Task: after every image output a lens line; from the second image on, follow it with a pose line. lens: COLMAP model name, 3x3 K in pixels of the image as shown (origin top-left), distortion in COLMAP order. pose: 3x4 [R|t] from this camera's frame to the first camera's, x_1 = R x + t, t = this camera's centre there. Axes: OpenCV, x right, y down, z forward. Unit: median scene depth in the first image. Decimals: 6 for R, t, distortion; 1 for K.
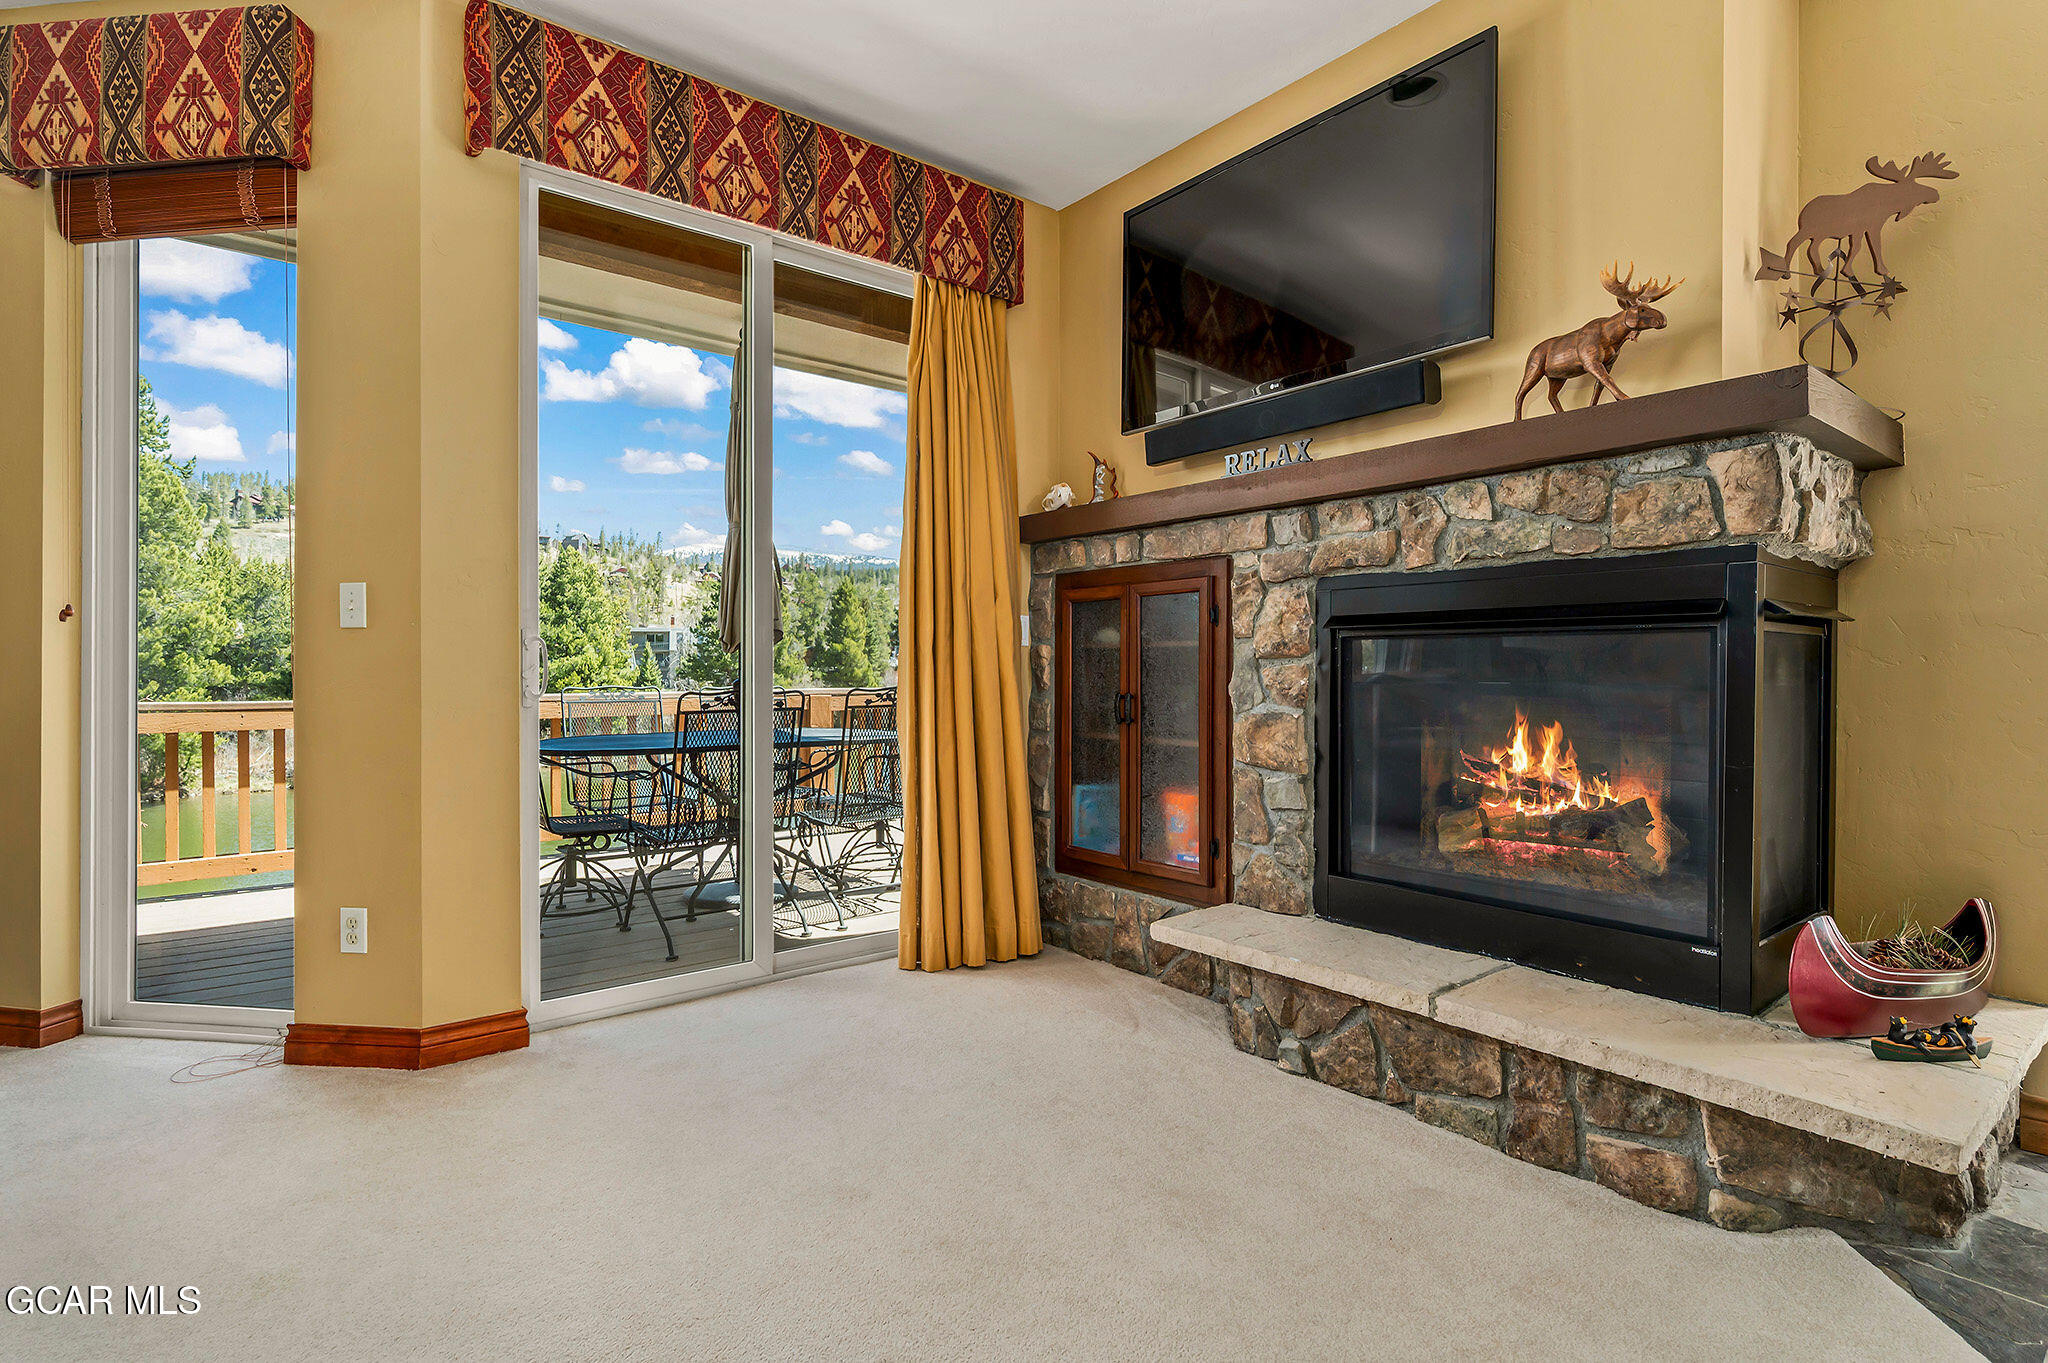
lens RADIAL K [[987.0, 0, 1024.0], [0, 987.0, 681.5], [0, 0, 1]] dist [-0.005982, 0.000508]
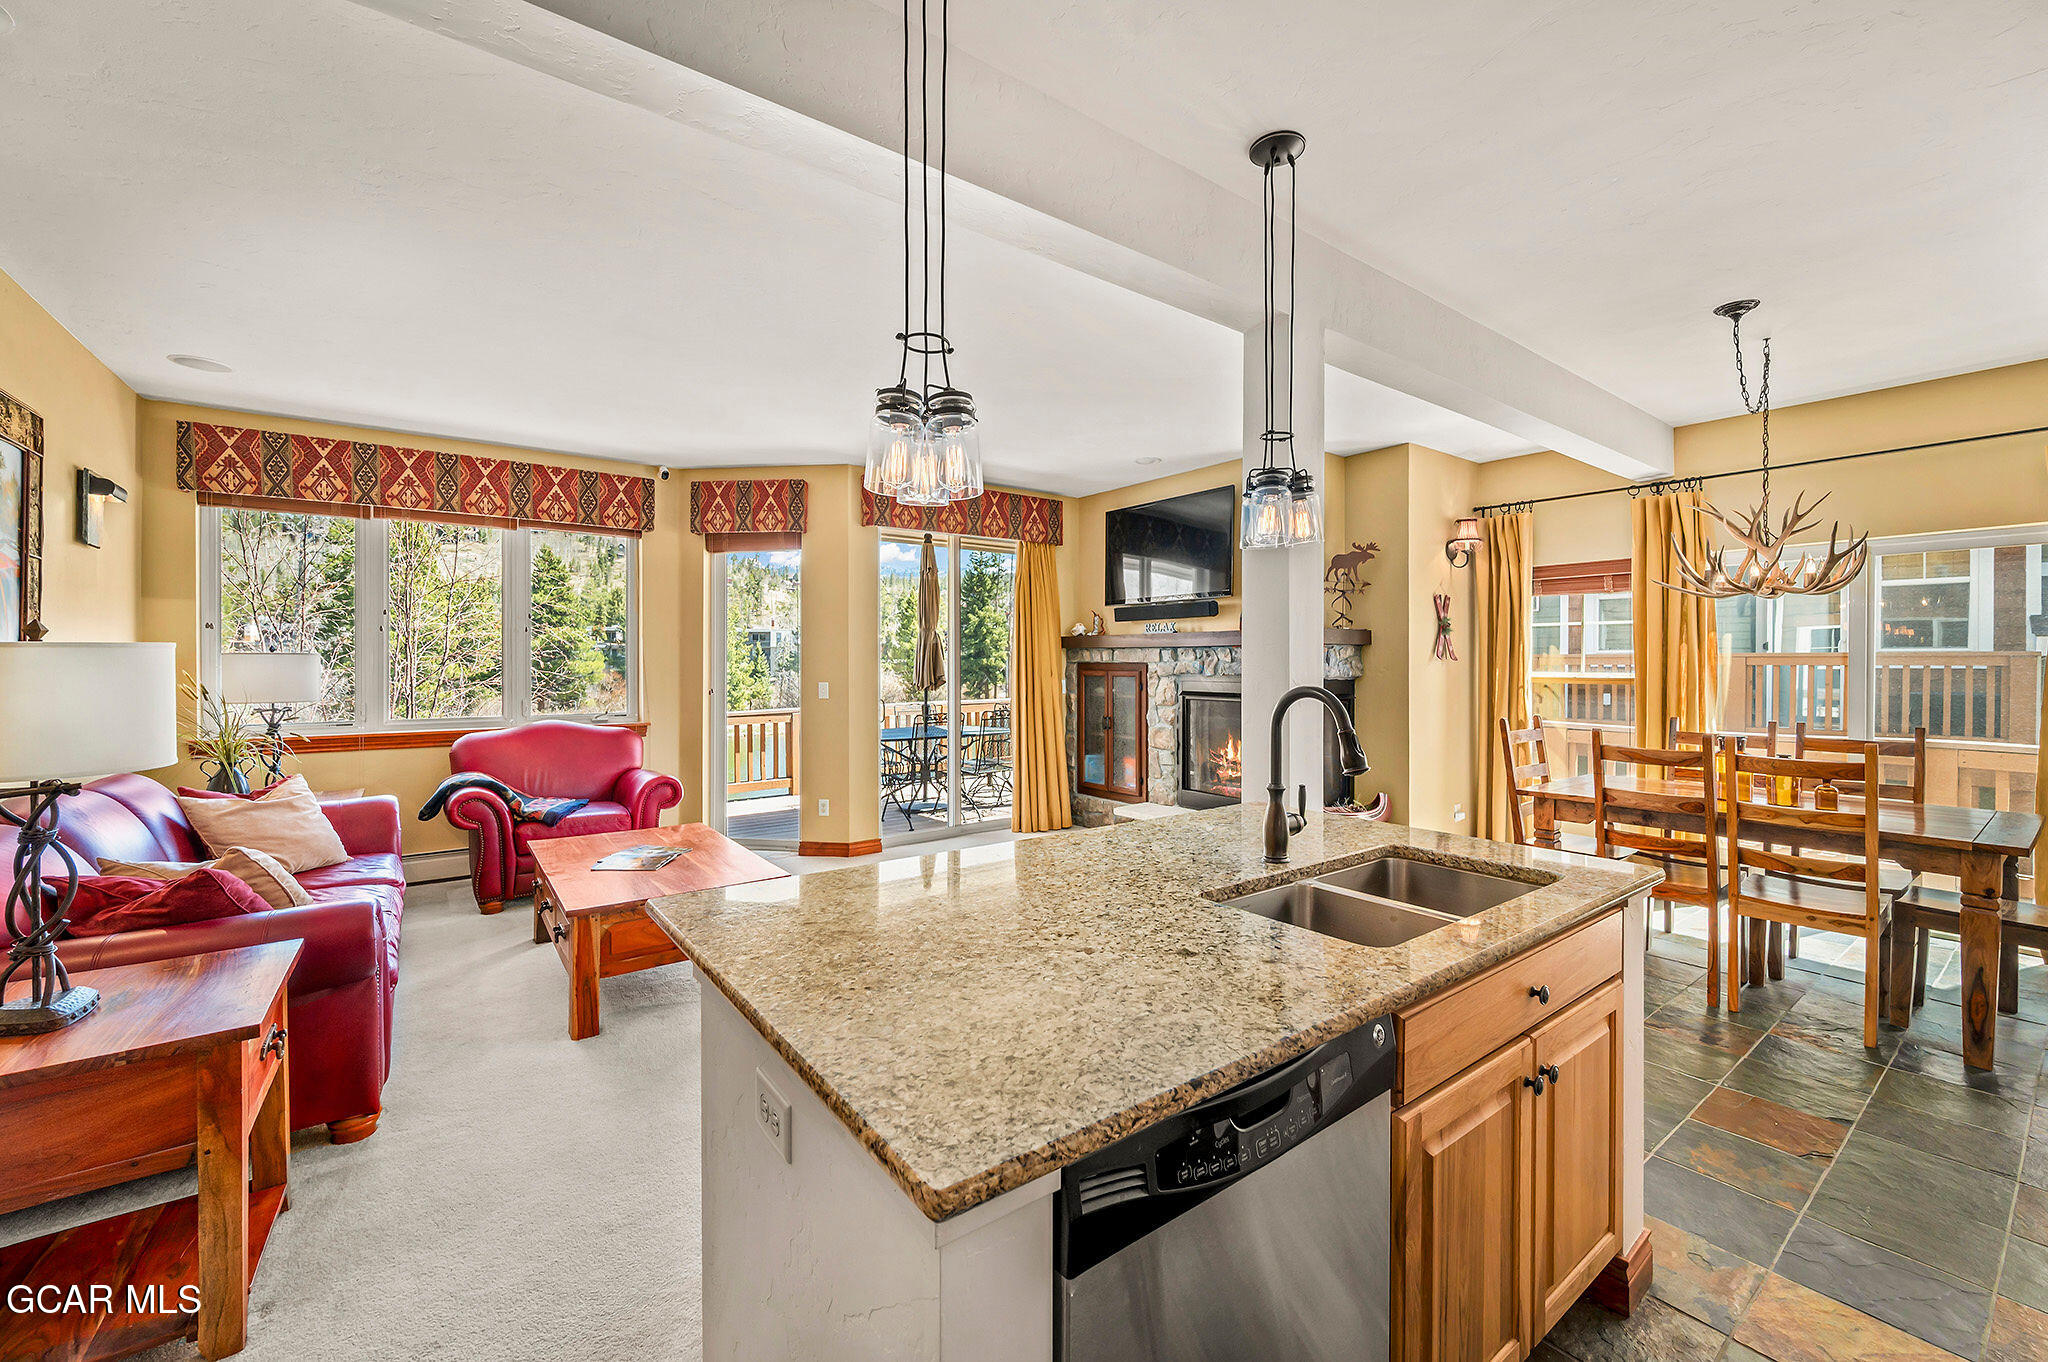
lens RADIAL K [[813.4, 0, 1024.0], [0, 813.4, 681.0], [0, 0, 1]] dist [-0.004428, -0.000287]
pose [[0.999287, -0.002179, -0.037705, -0.022056], [0.002726, 0.999892, 0.014465, -0.102682], [0.037670, -0.014557, 0.999184, -0.961736]]
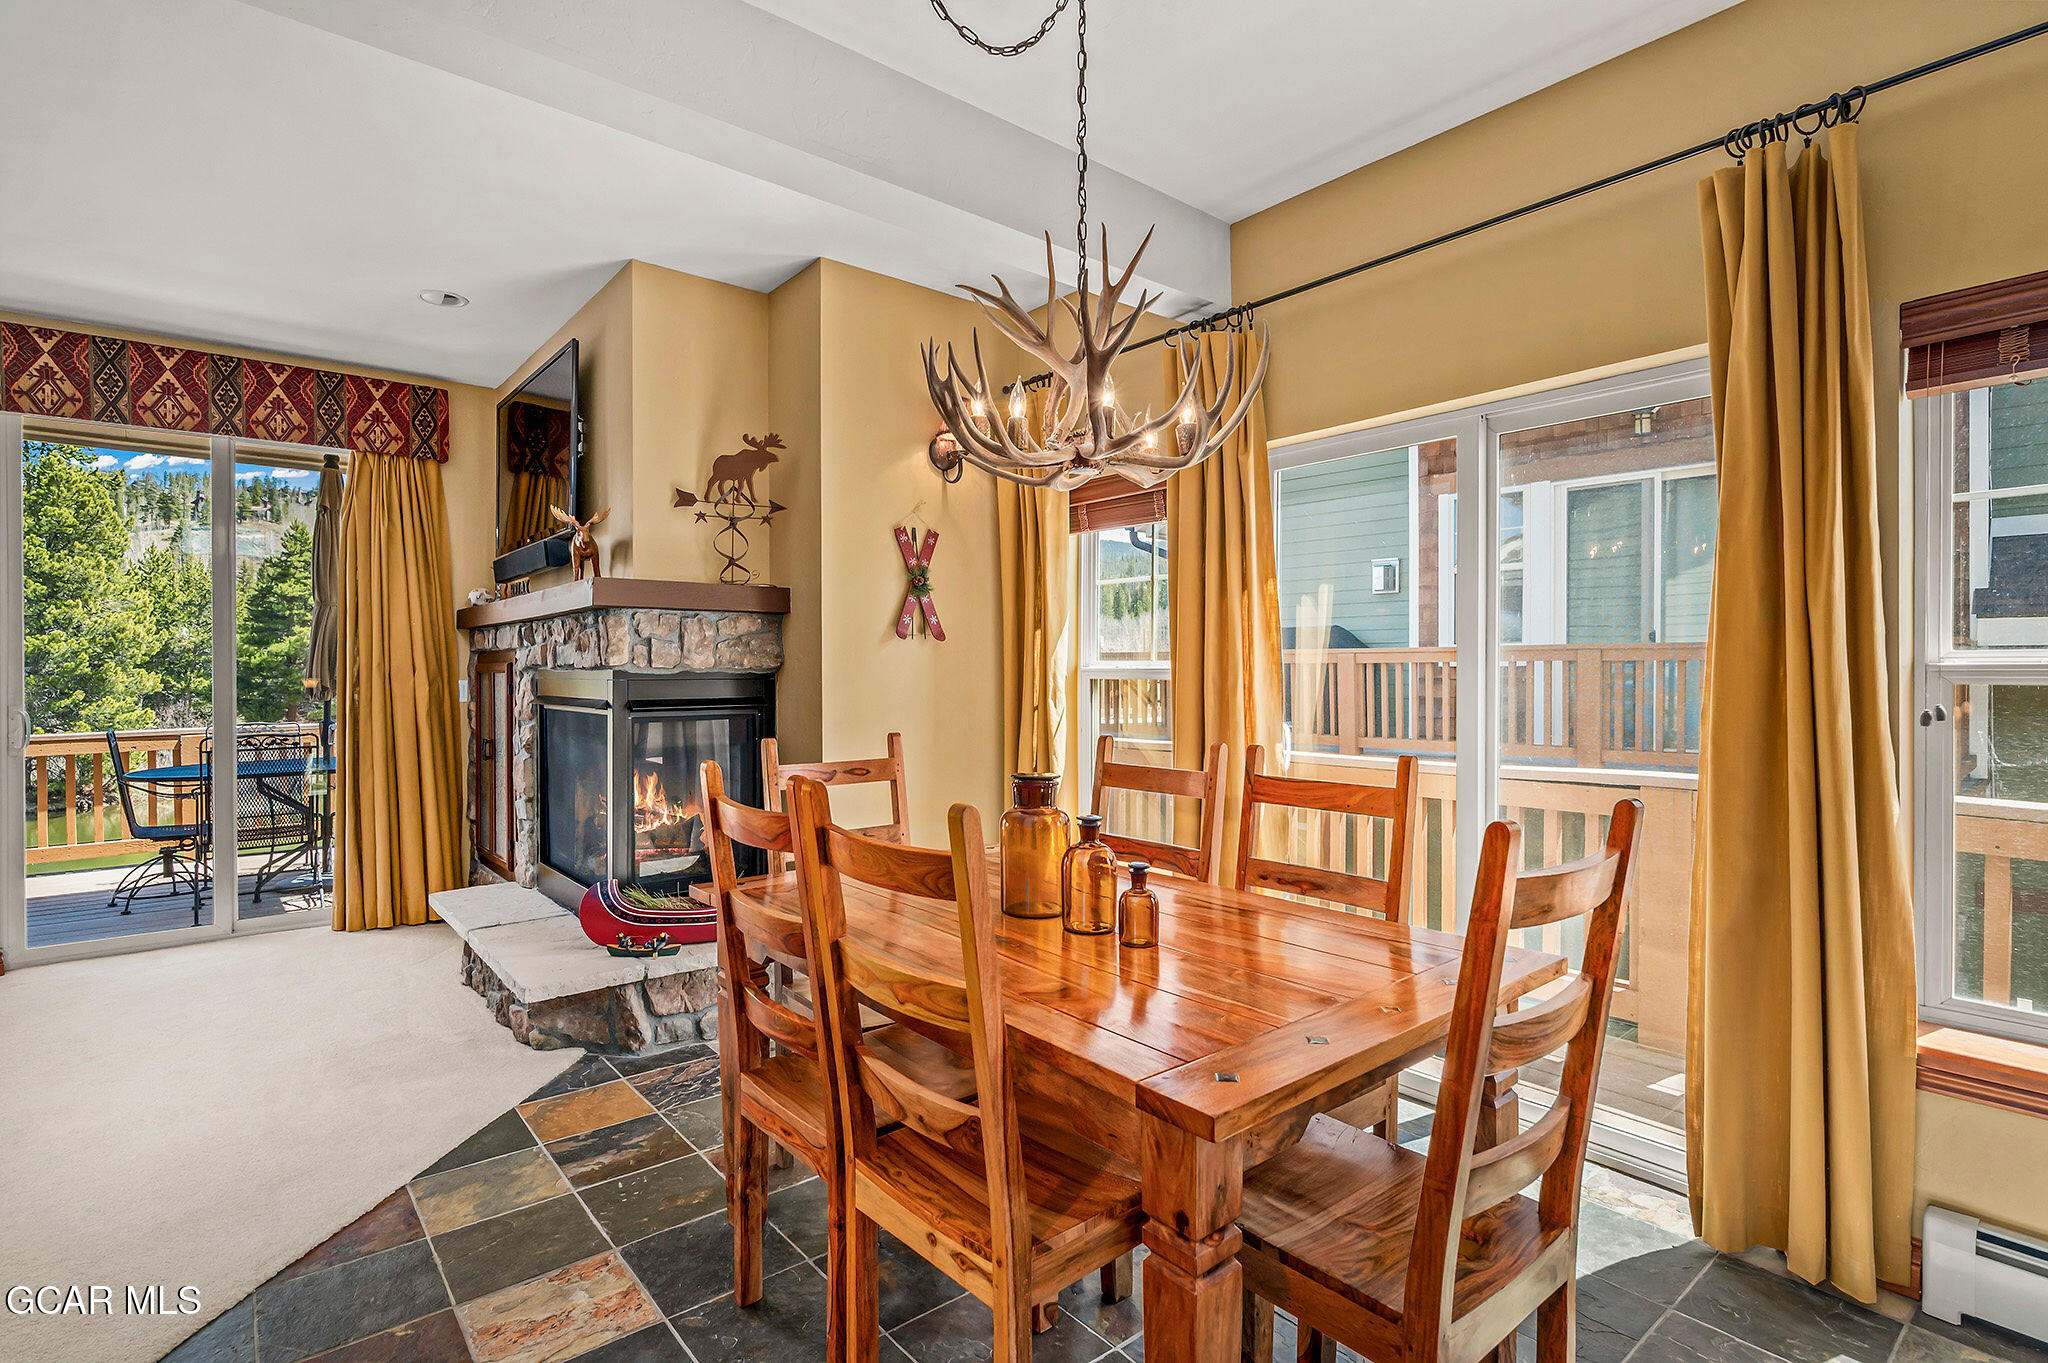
lens RADIAL K [[987.0, 0, 1024.0], [0, 987.0, 681.5], [0, 0, 1]] dist [-0.005982, 0.000508]
pose [[0.999769, -0.004420, 0.021016, 0.851777], [0.004405, 0.999990, 0.000741, -0.069796], [-0.021019, -0.000648, 0.999779, -0.462055]]
